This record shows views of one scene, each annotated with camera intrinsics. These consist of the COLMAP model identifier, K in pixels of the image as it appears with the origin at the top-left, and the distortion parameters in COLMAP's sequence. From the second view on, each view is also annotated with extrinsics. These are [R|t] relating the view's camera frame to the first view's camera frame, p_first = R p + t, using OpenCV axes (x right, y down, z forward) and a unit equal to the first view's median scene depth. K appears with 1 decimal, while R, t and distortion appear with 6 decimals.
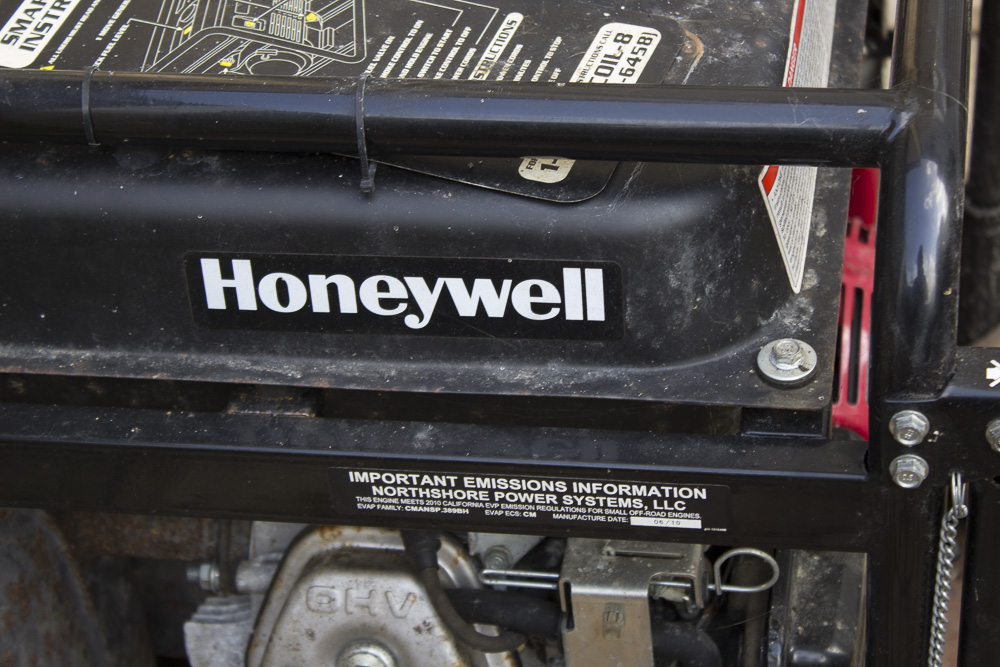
lens RADIAL K [[2374.5, 0, 501.6], [0, 2374.5, 331.6], [0, 0, 1]] dist [0.118781, 0.000000]
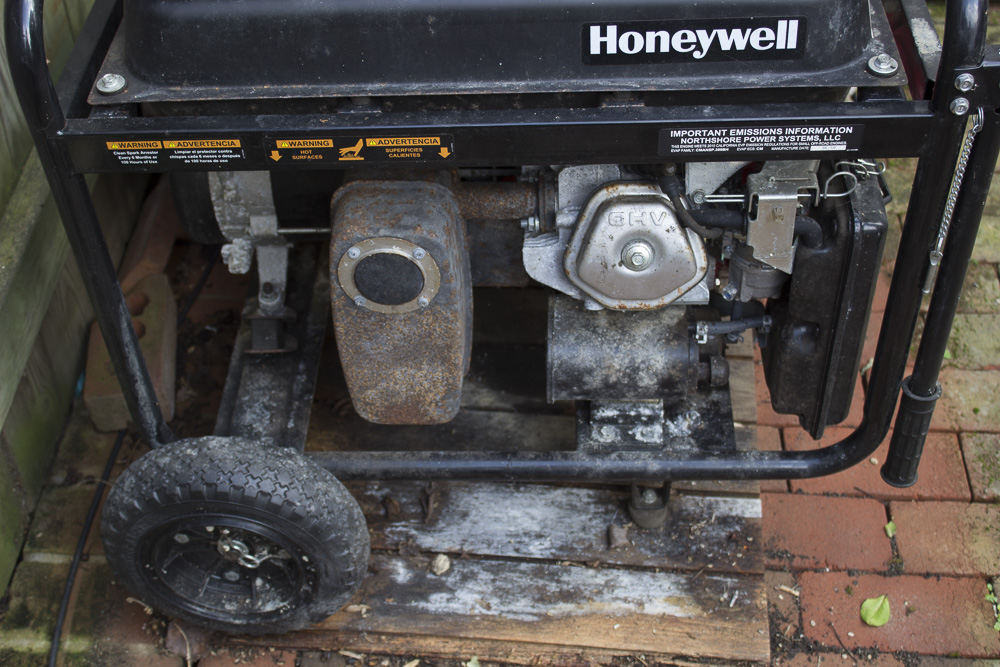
lens RADIAL K [[1360.1, 0, 499.3], [0, 1360.1, 335.6], [0, 0, 1]] dist [-0.058521, 0.000000]
pose [[0.989115, -0.062549, 0.133188, -0.367638], [0.055393, 0.996849, 0.056773, 0.156895], [-0.136320, -0.048777, 0.989463, -0.110074]]
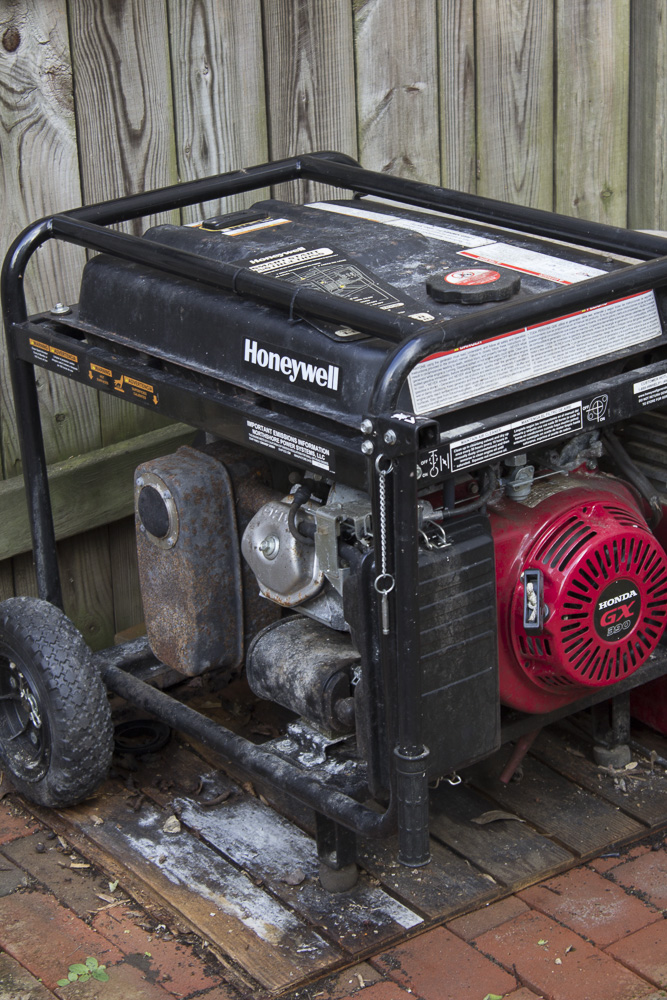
lens RADIAL K [[2374.5, 0, 326.1], [0, 2374.5, 520.1], [0, 0, 1]] dist [0.118781, 0.000000]
pose [[0.734764, 0.289636, -0.613378, 1.668273], [-0.451297, 0.883818, -0.123271, 0.446330], [0.506411, 0.367391, 0.780110, -0.993981]]
